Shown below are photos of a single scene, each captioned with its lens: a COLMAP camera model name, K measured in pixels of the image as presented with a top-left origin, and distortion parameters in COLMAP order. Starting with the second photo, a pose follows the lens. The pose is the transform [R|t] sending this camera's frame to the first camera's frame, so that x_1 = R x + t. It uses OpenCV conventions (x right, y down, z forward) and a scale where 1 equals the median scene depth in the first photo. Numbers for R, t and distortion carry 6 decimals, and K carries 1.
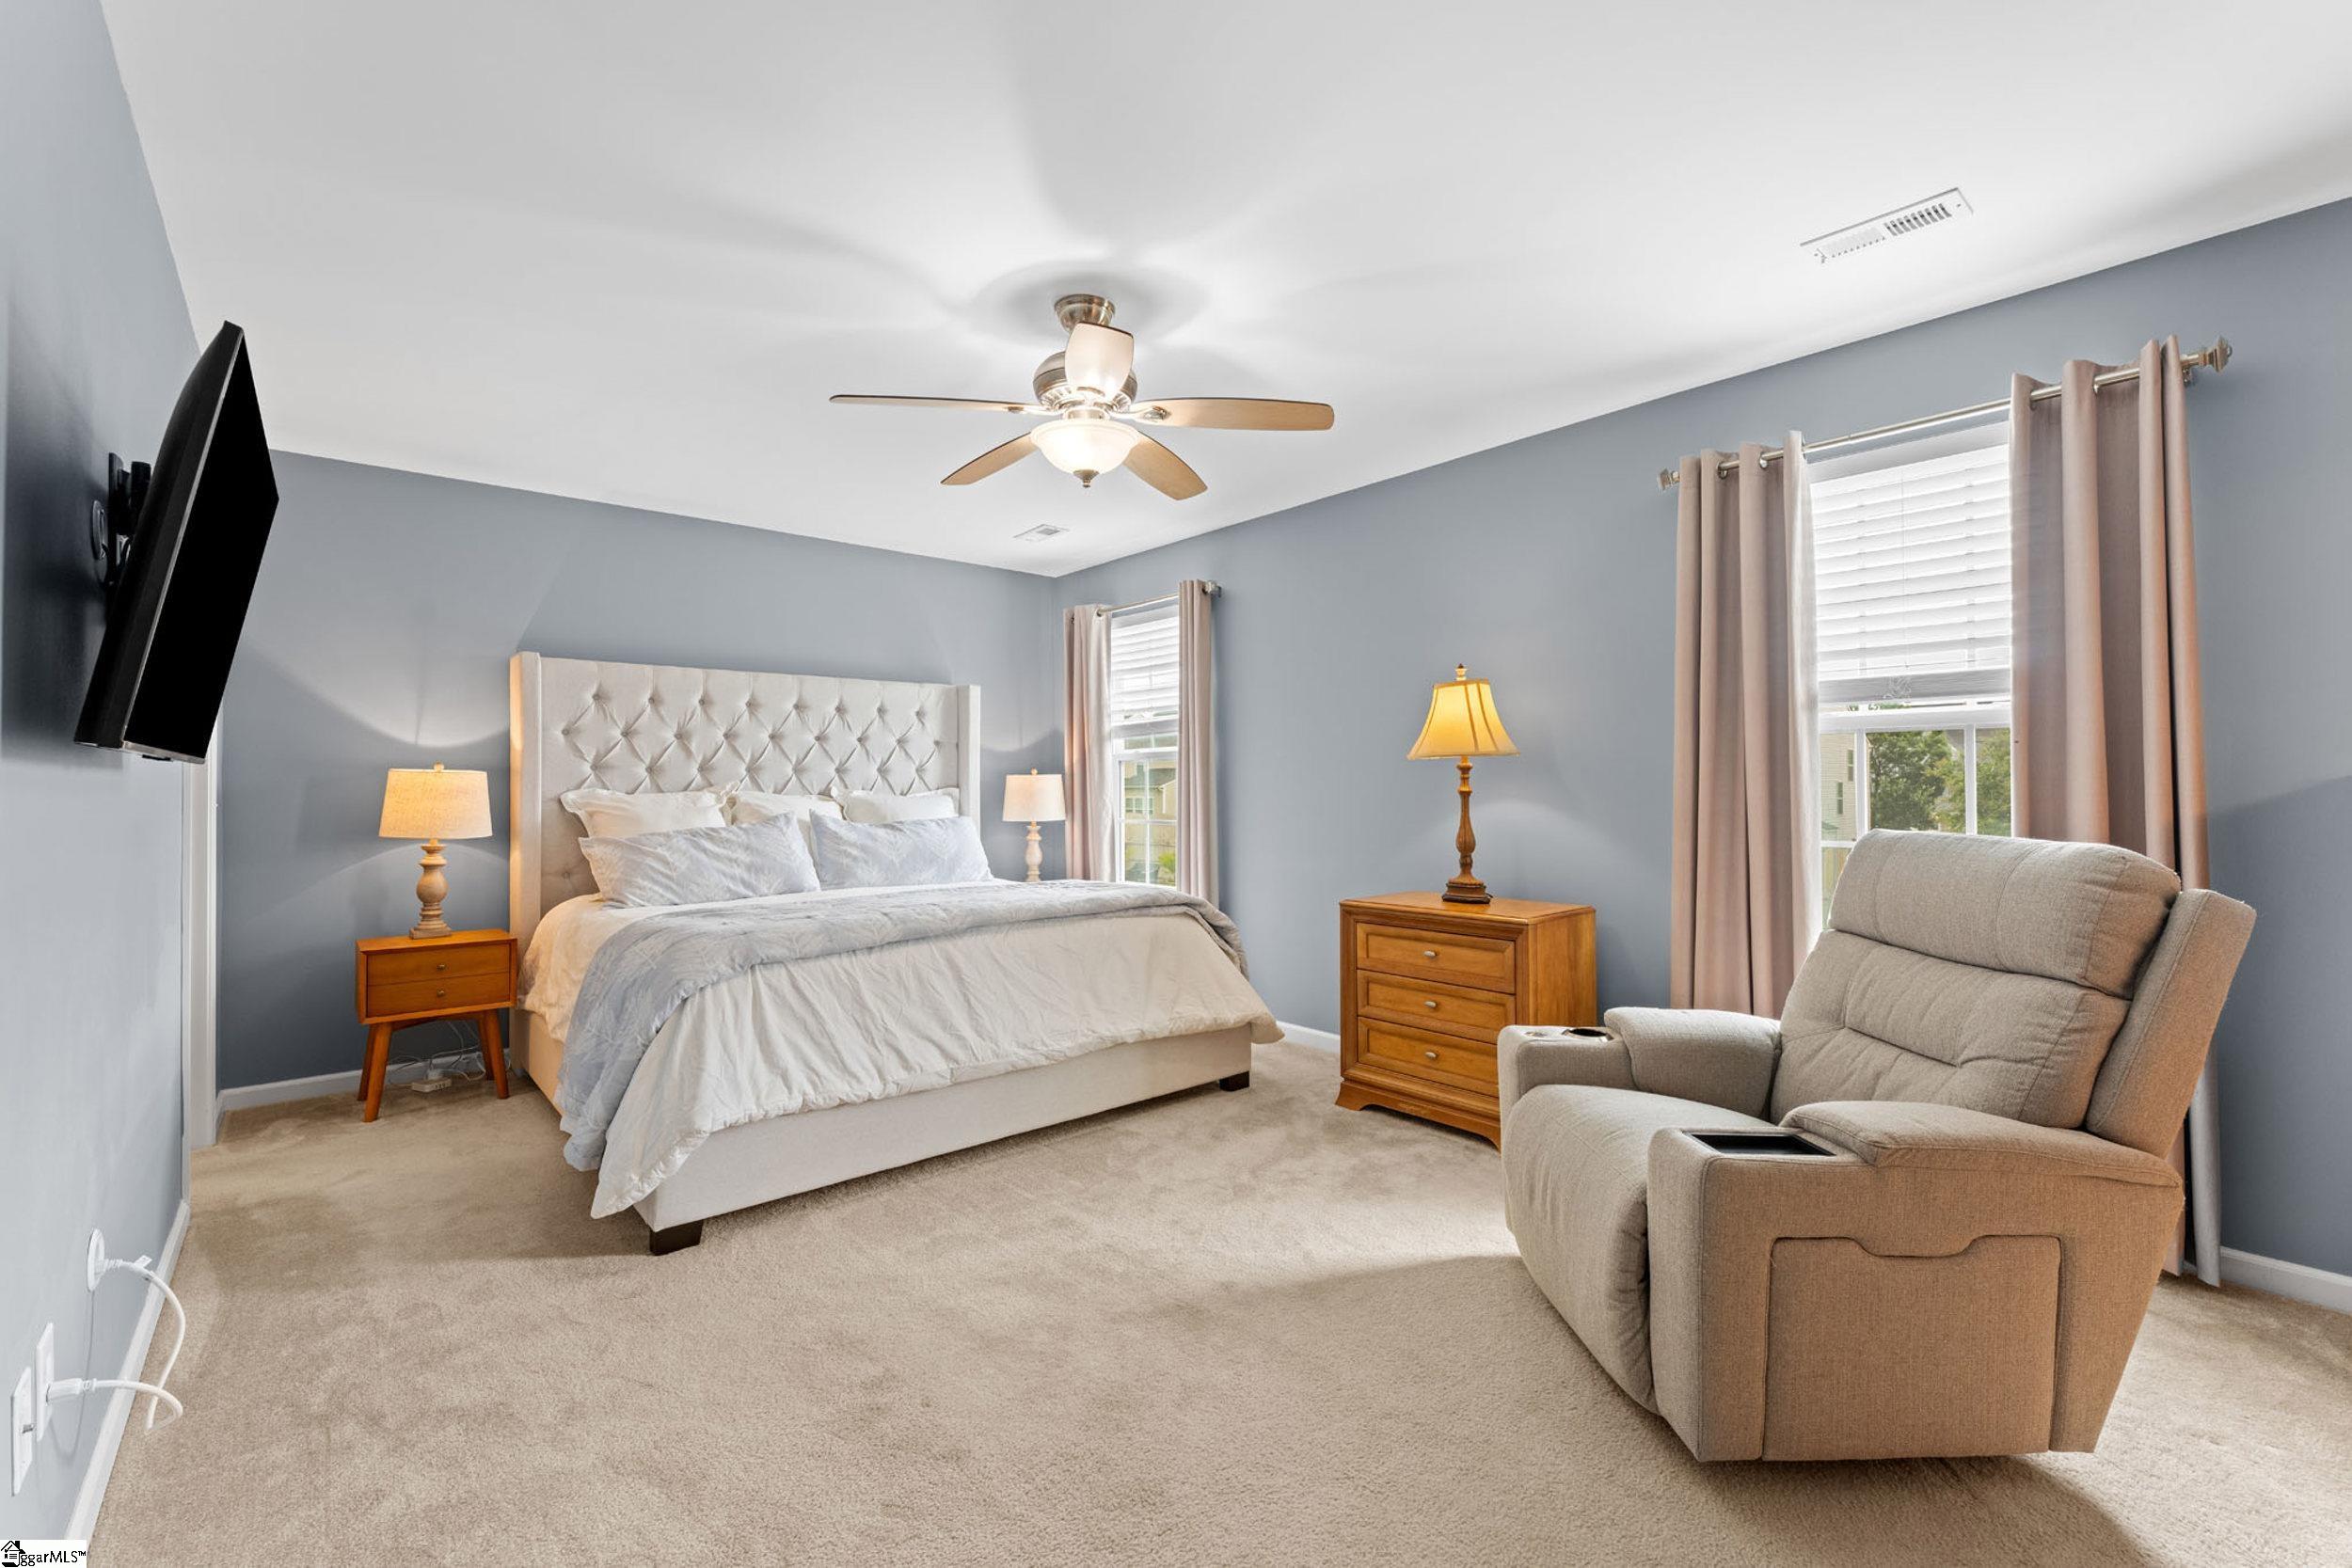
lens RADIAL K [[985.9, 0, 1188.7], [0, 985.9, 777.0], [0, 0, 1]] dist [0.000841, 0.000112]
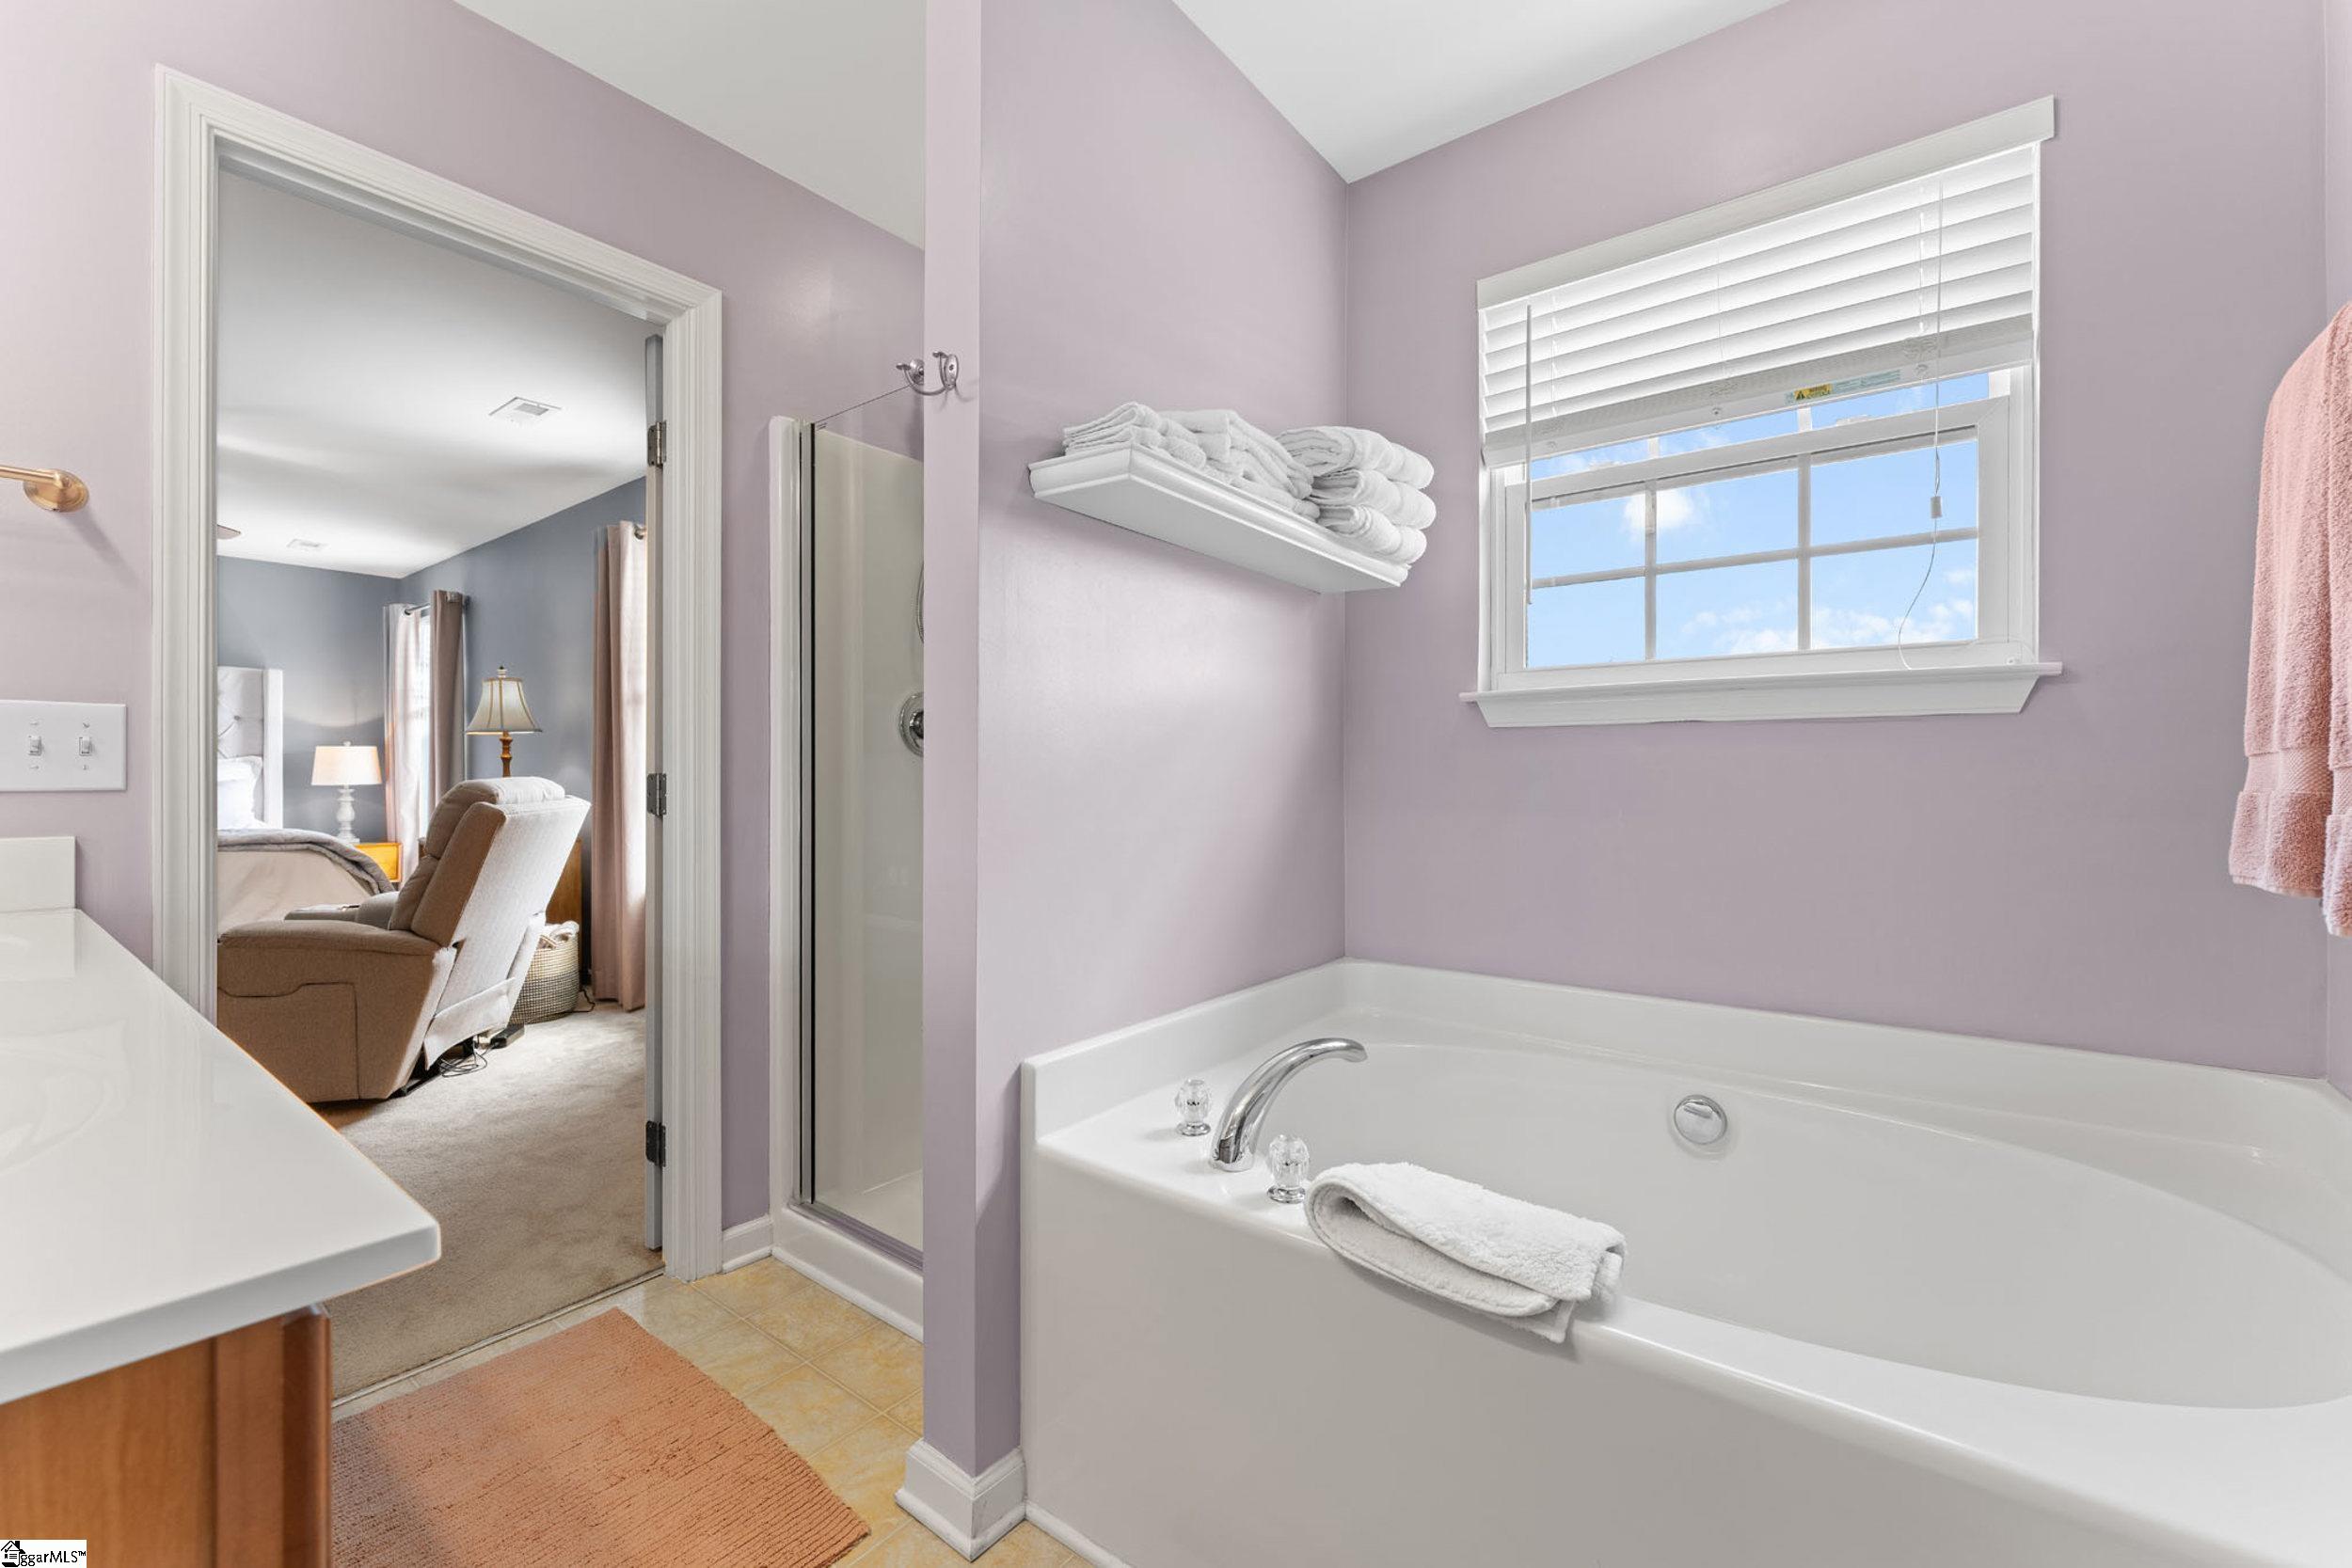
lens RADIAL K [[952.7, 0, 1173.6], [0, 952.7, 772.3], [0, 0, 1]] dist [0.000491, 0.000102]
pose [[0.982106, 0.006735, 0.188207, 0.949899], [-0.009135, 0.999888, 0.011888, 0.010148], [-0.188105, -0.013395, 0.982058, -0.494075]]
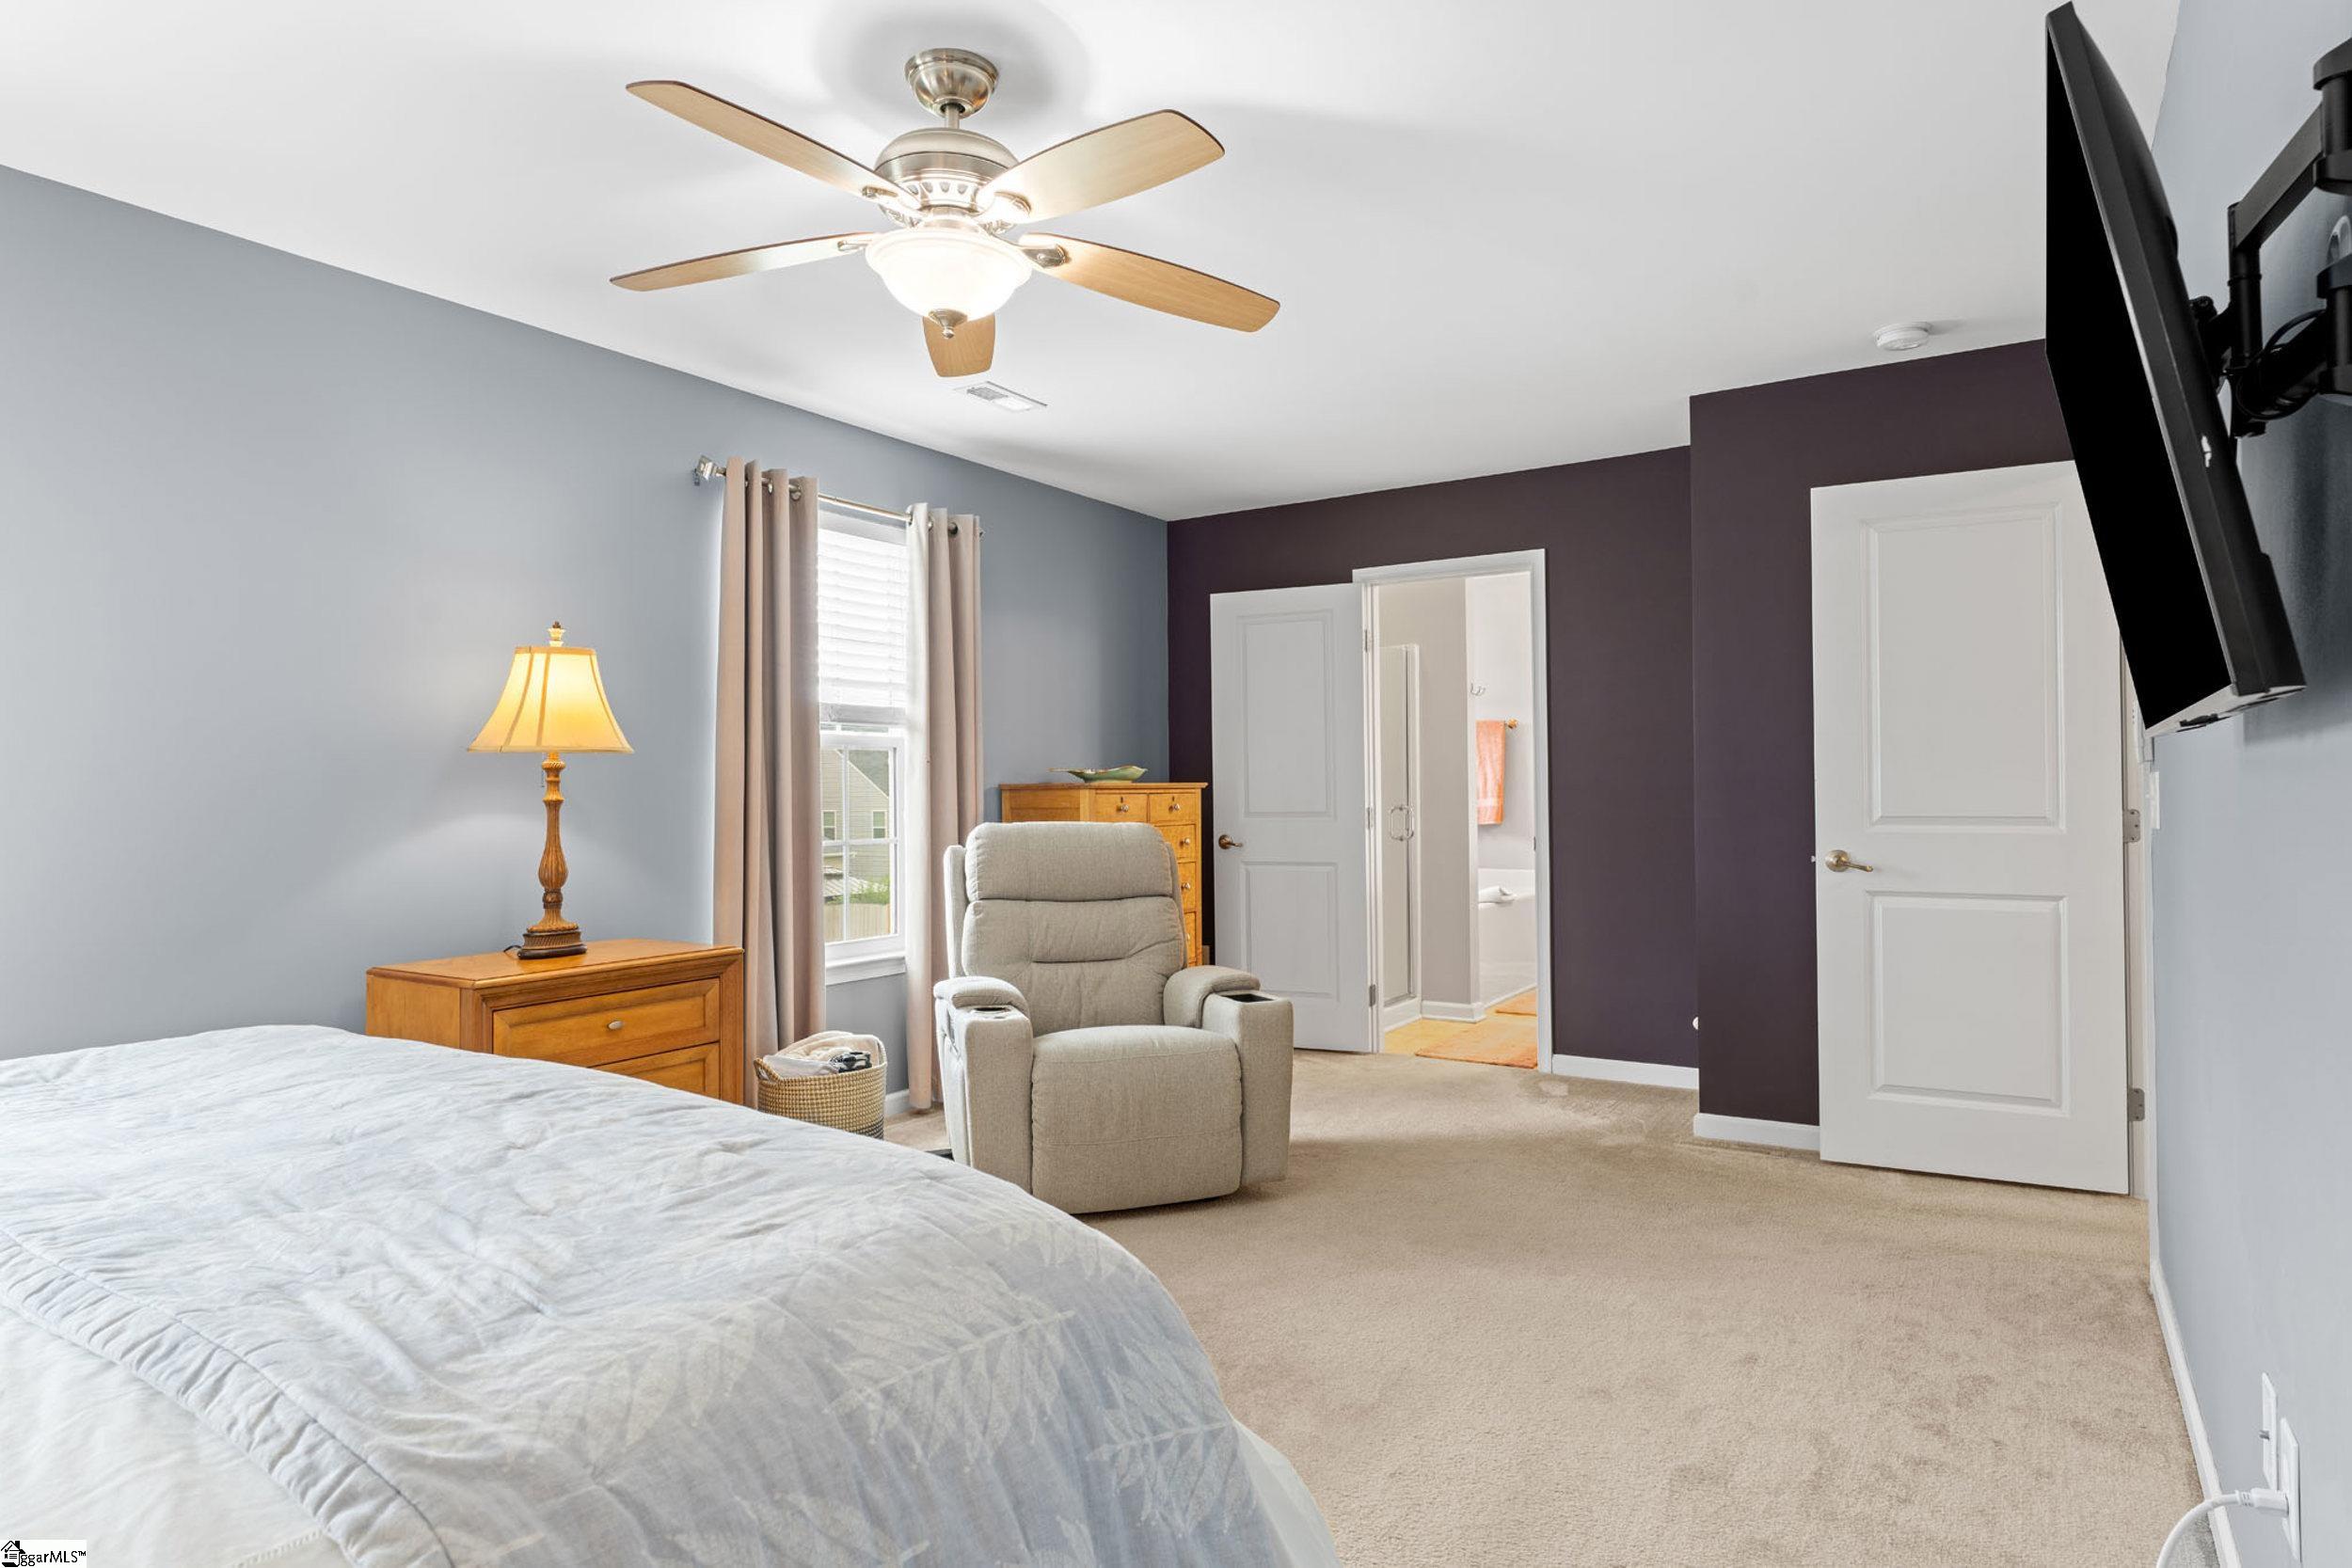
lens RADIAL K [[1273.2, 0, 1176.0], [0, 1273.2, 784.0], [0, 0, 1]] dist [0.000637, 0.000041]
pose [[-0.264826, 0.012035, 0.964221, -0.728506], [-0.001519, 0.999916, -0.012897, 0.013593], [-0.964295, -0.004881, -0.264785, 0.809626]]
